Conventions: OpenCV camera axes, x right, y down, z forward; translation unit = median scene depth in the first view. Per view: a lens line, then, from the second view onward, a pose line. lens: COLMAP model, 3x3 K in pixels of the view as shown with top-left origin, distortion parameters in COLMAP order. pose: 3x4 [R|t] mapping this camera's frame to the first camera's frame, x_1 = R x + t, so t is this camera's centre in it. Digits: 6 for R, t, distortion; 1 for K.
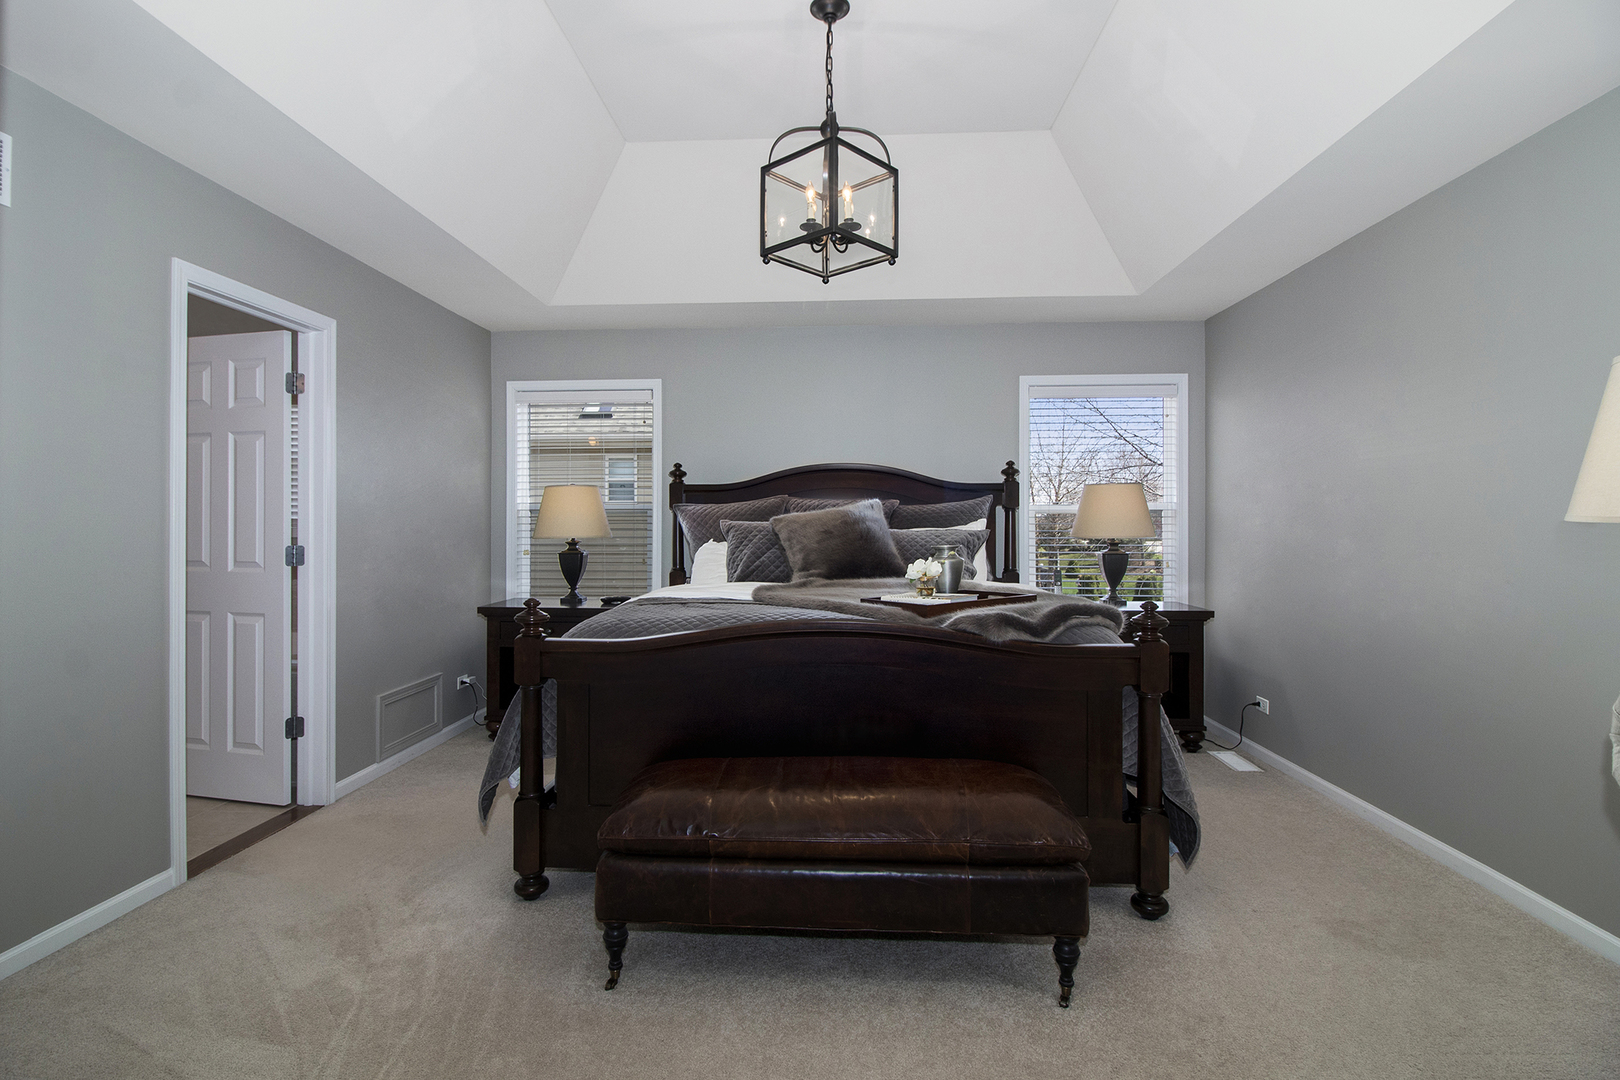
lens RADIAL K [[776.5, 0, 809.3], [0, 776.5, 524.6], [0, 0, 1]] dist [0.018028, -0.025276]
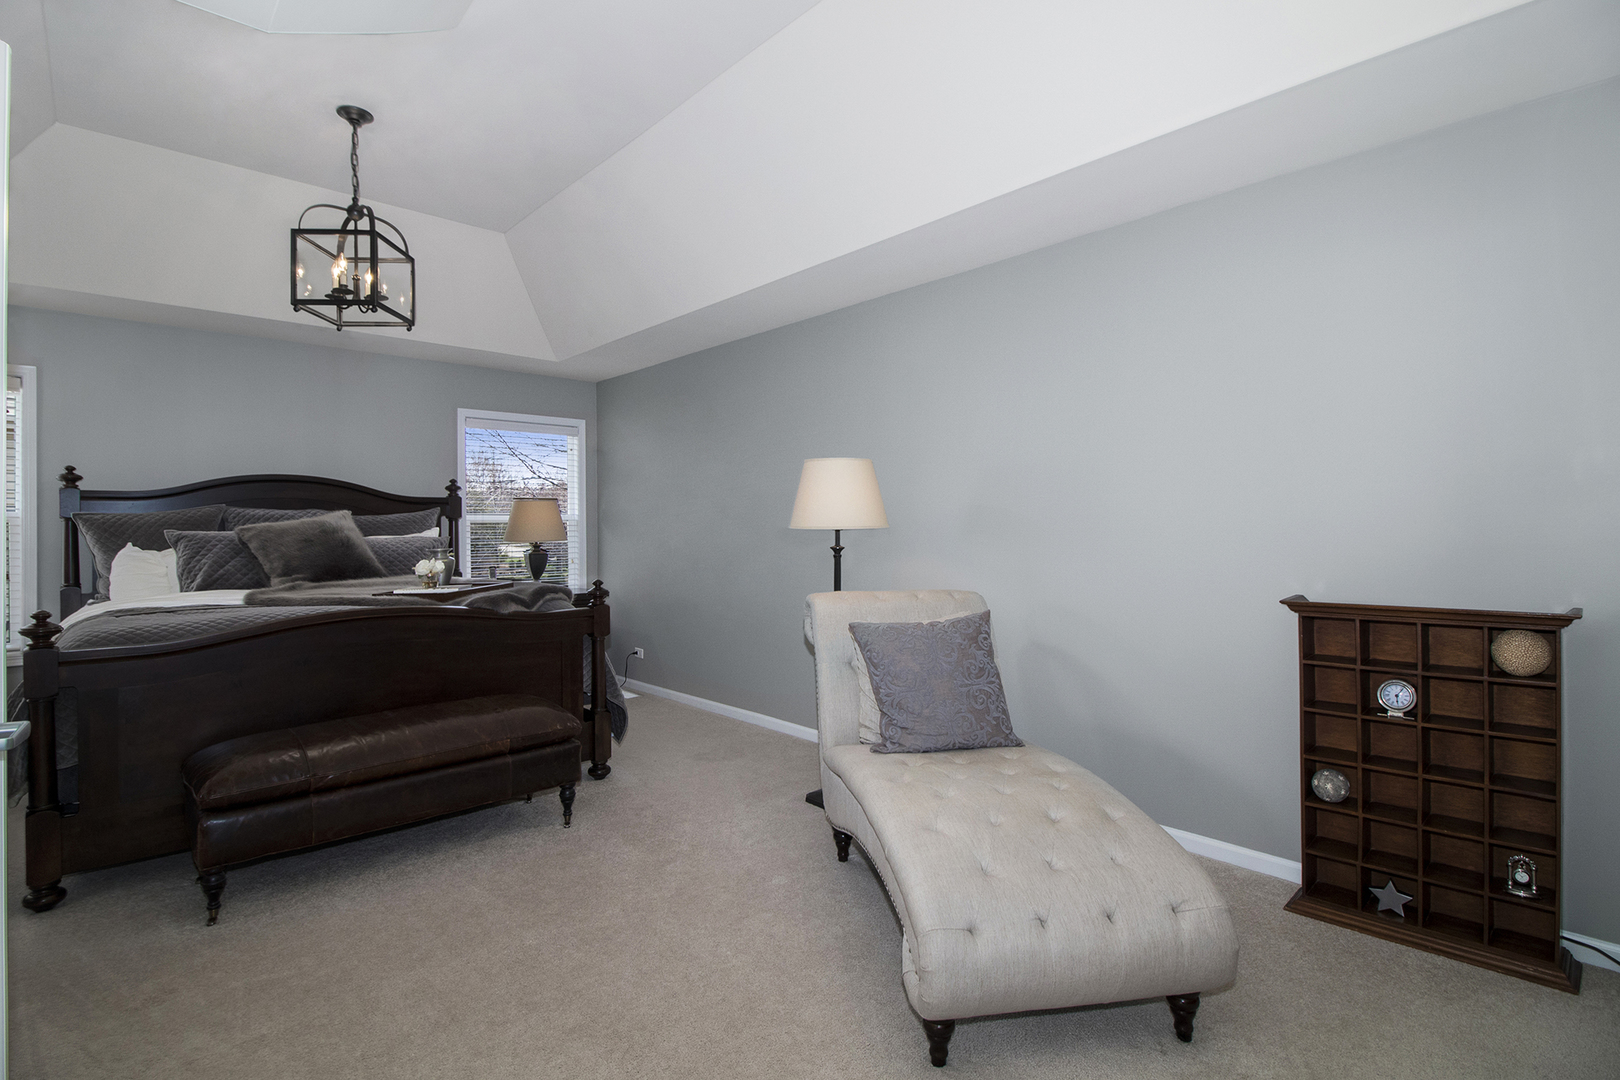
lens RADIAL K [[776.5, 0, 809.3], [0, 776.5, 524.6], [0, 0, 1]] dist [0.018028, -0.025276]
pose [[0.695444, -0.001607, 0.718579, -0.338502], [0.008027, 0.999952, -0.005533, -0.001003], [-0.718536, 0.009616, 0.695423, -0.346565]]
